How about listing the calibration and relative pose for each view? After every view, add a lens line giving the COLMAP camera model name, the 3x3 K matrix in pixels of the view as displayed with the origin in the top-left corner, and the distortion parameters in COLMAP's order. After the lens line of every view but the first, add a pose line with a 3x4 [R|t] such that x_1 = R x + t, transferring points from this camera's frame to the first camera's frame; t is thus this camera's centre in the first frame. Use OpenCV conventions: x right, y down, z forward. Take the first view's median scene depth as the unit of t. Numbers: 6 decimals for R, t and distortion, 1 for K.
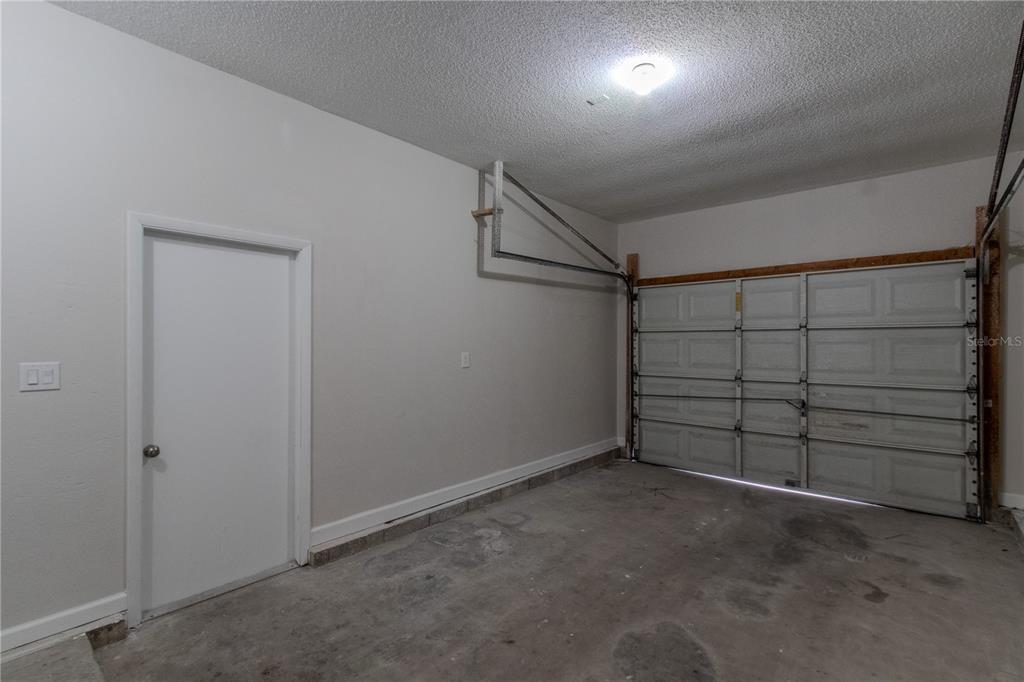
lens RADIAL K [[479.9, 0, 512.0], [0, 479.9, 341.0], [0, 0, 1]] dist [0.012568, -0.000300]
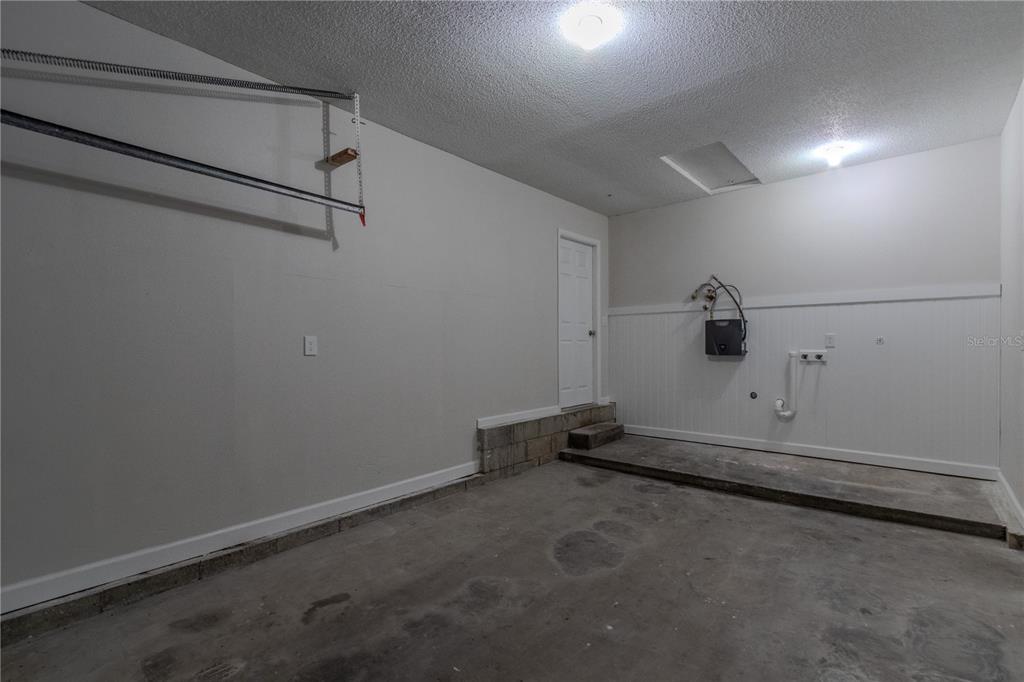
lens RADIAL K [[479.9, 0, 512.0], [0, 479.9, 341.0], [0, 0, 1]] dist [0.012568, -0.000300]
pose [[-0.999981, 0.005455, -0.003020, 0.419251], [0.005489, 0.999921, -0.011285, 0.063190], [0.002958, -0.011301, -0.999932, 1.878375]]
